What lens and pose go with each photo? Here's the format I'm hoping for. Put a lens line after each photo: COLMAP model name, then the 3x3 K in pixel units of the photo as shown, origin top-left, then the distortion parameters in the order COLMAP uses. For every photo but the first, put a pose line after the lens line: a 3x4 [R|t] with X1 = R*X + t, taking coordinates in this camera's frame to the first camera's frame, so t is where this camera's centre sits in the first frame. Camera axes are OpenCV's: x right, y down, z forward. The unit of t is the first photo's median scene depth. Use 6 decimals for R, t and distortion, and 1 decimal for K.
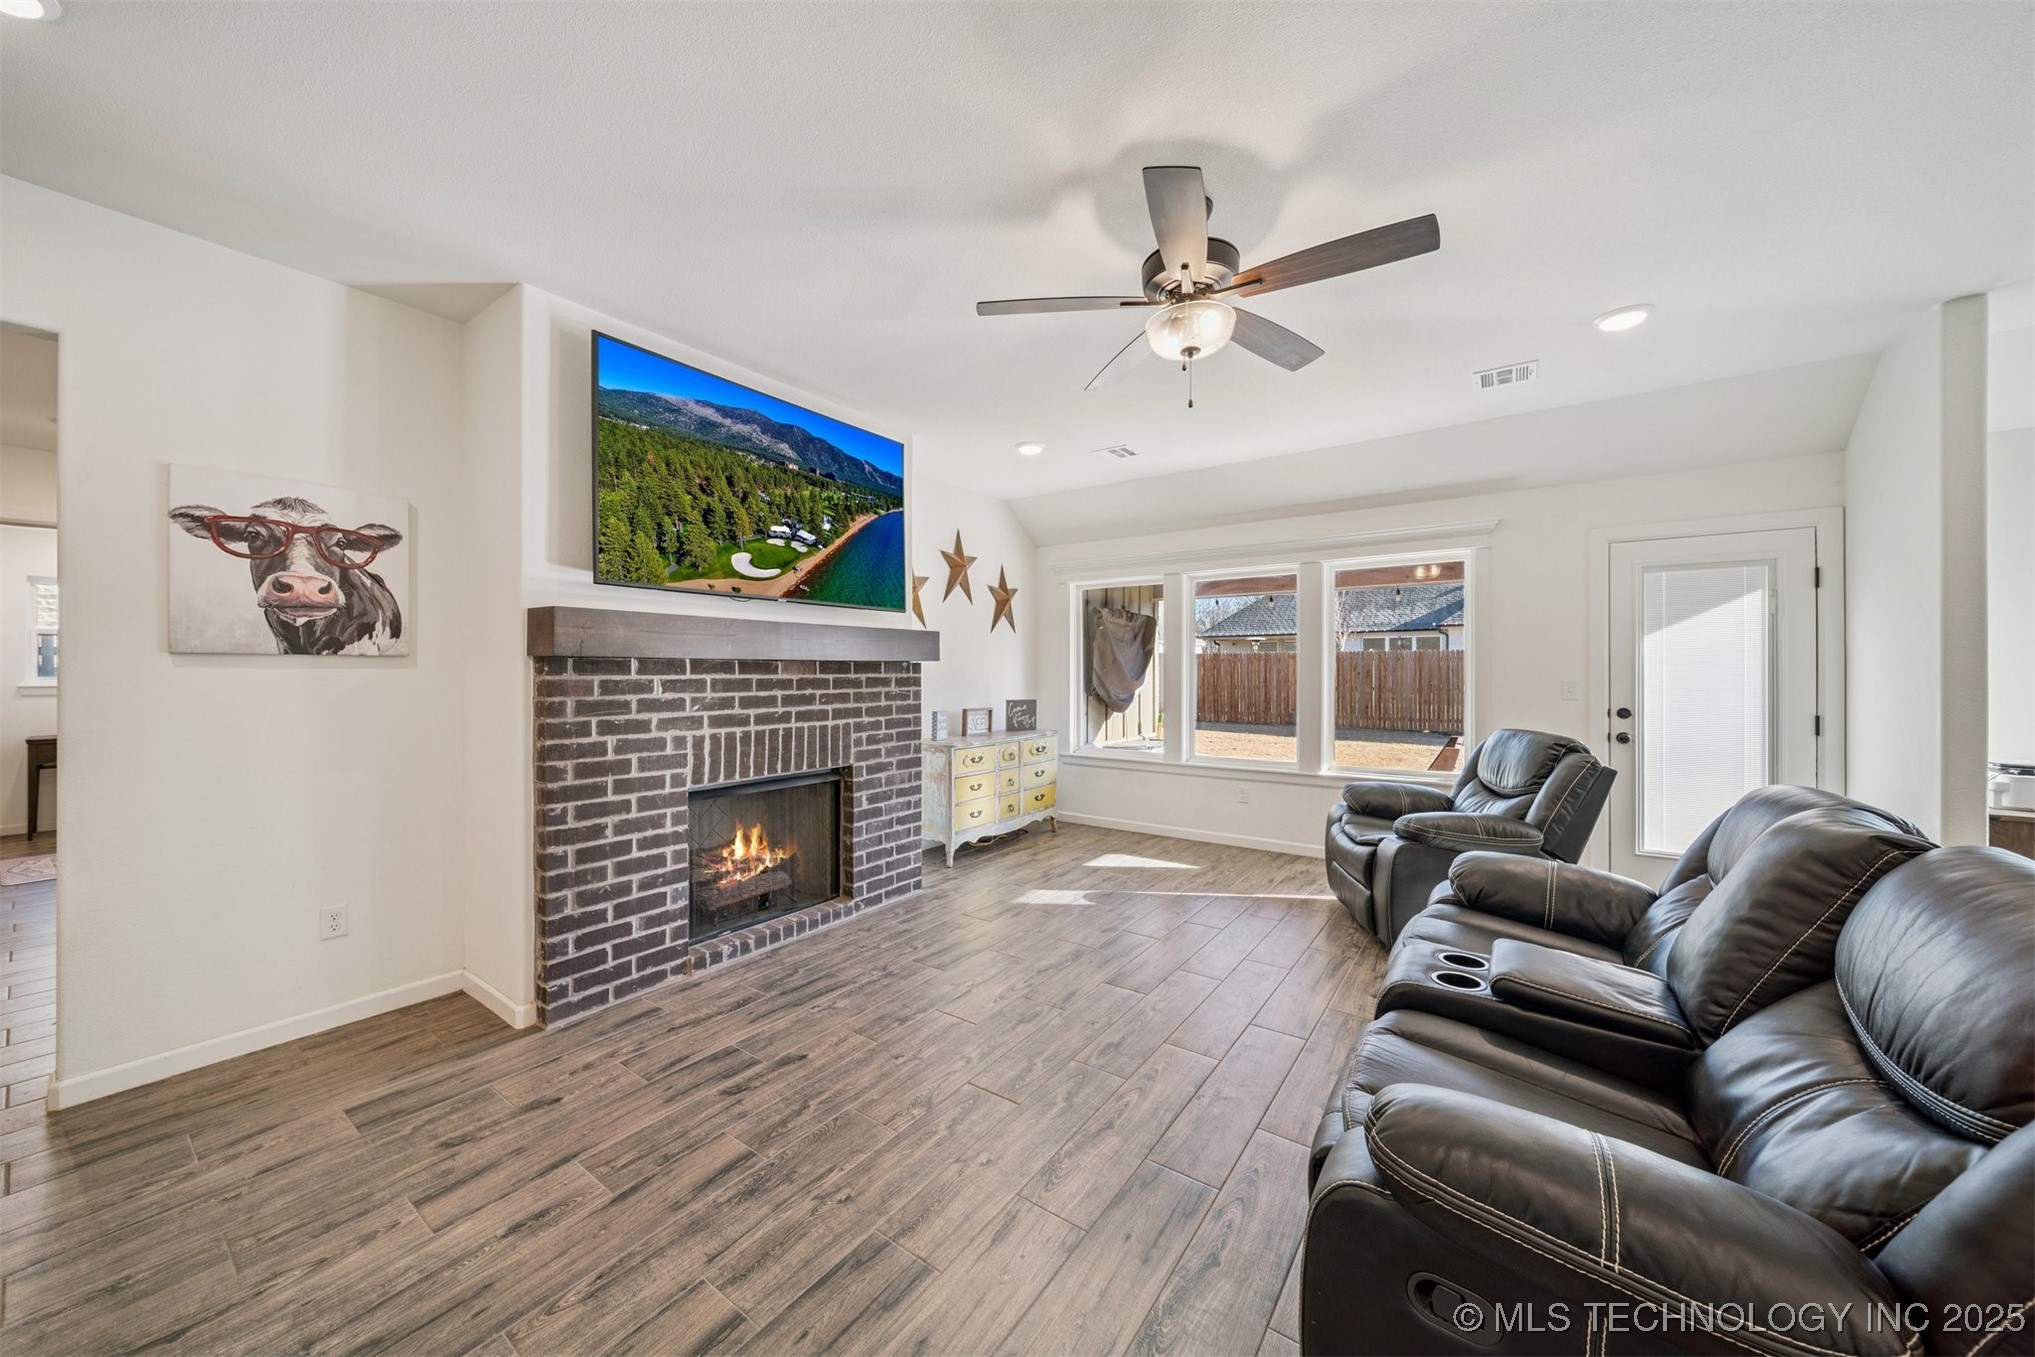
lens RADIAL K [[715.0, 0, 1000.2], [0, 715.0, 669.5], [0, 0, 1]] dist [0.000777, -0.001500]
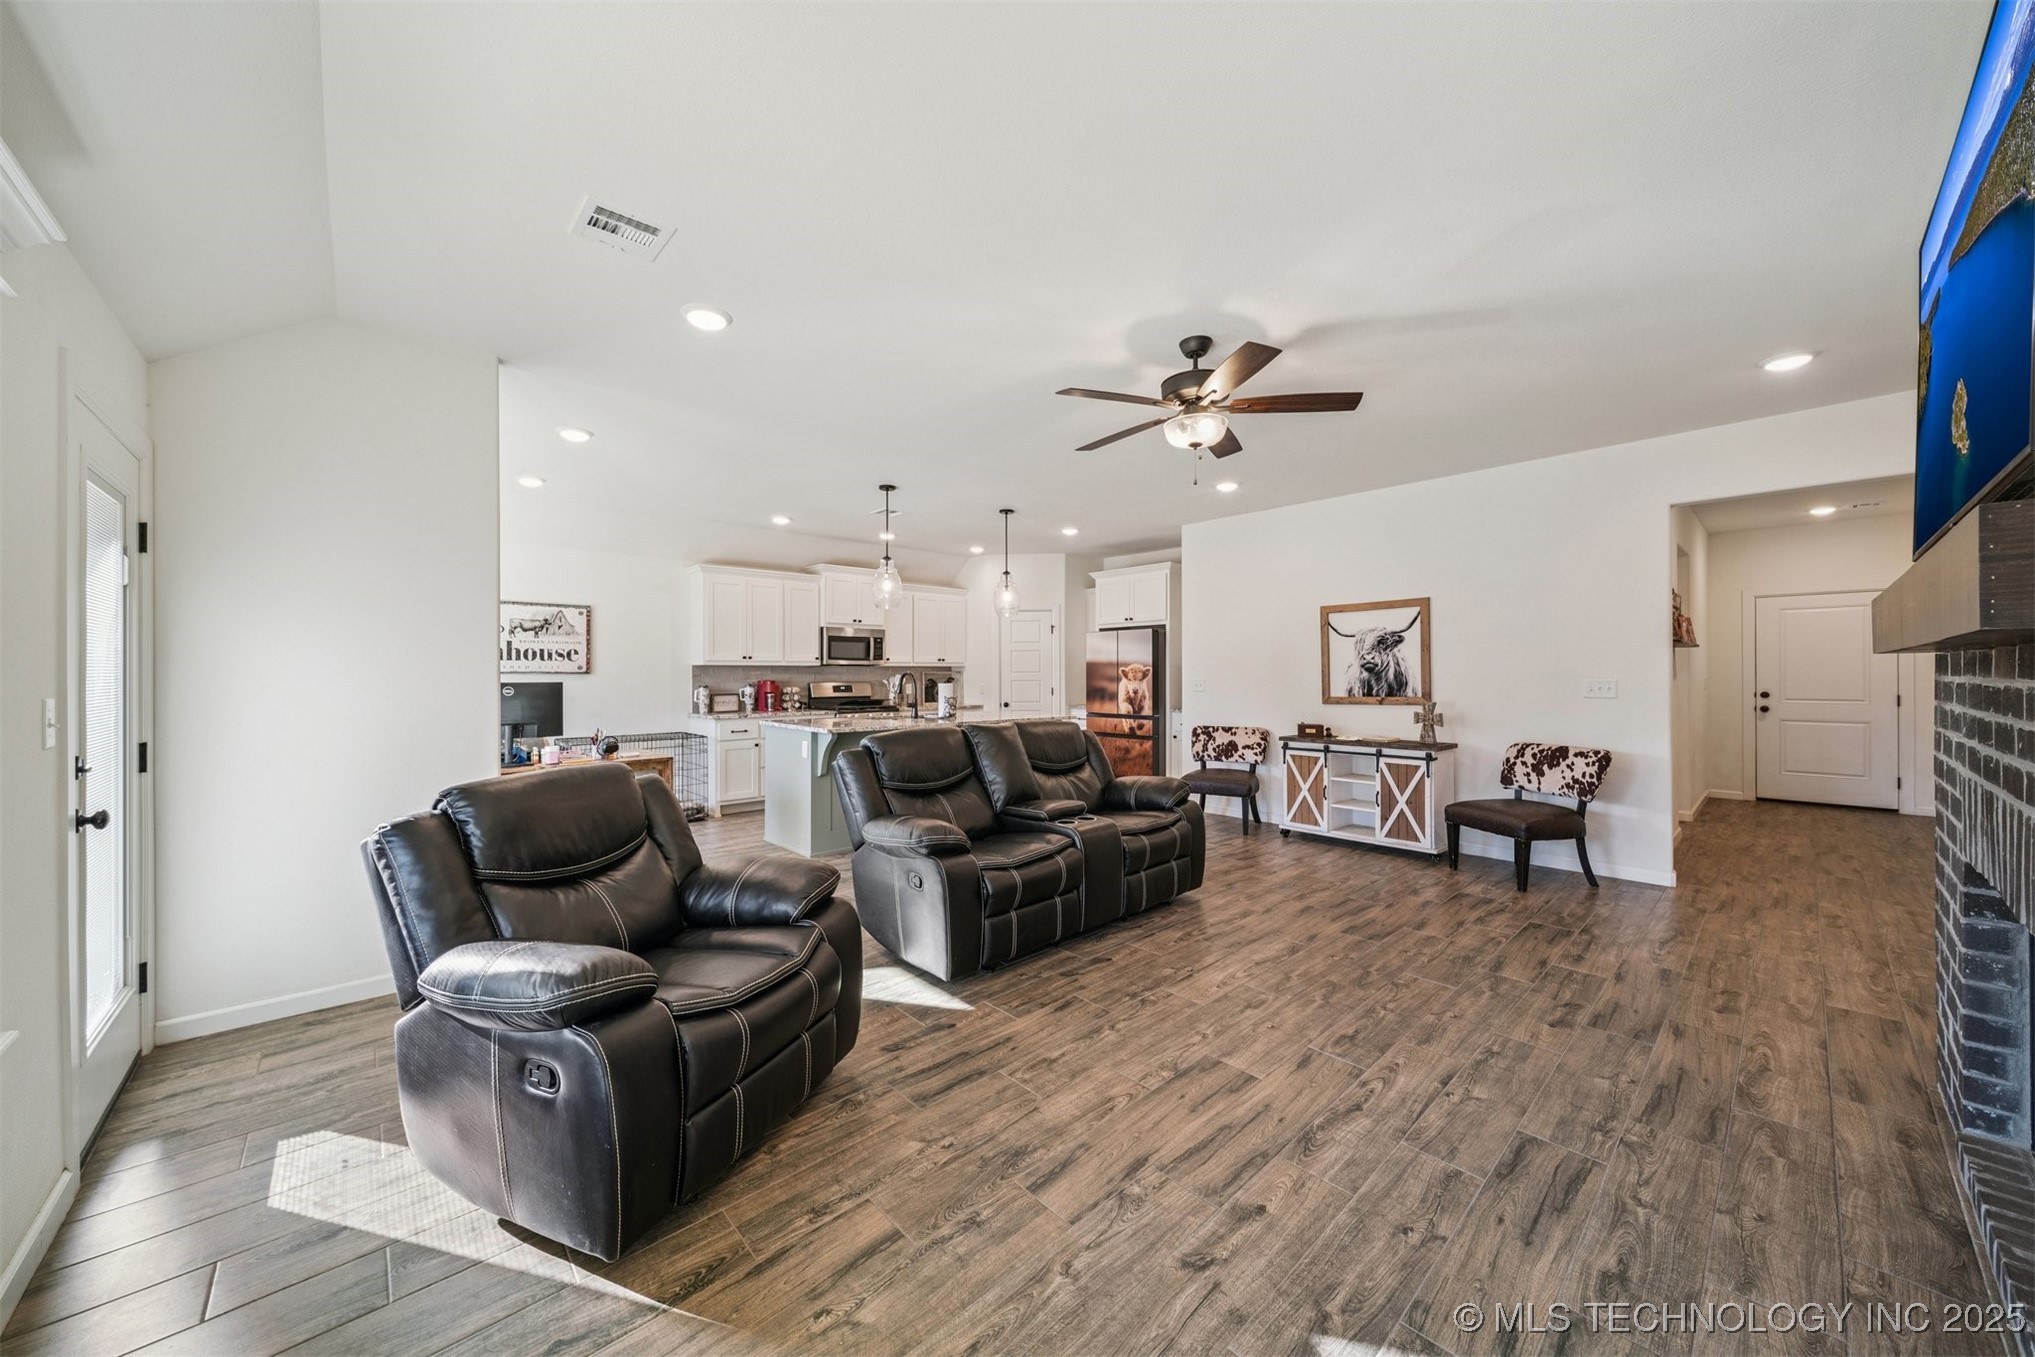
lens RADIAL K [[715.0, 0, 999.5], [0, 715.0, 667.4], [0, 0, 1]] dist [0.000777, -0.001500]
pose [[-0.977868, 0.004314, 0.209176, 0.258483], [0.002668, 0.999963, -0.008154, 0.002656], [-0.209204, -0.007415, -0.977844, 1.825725]]
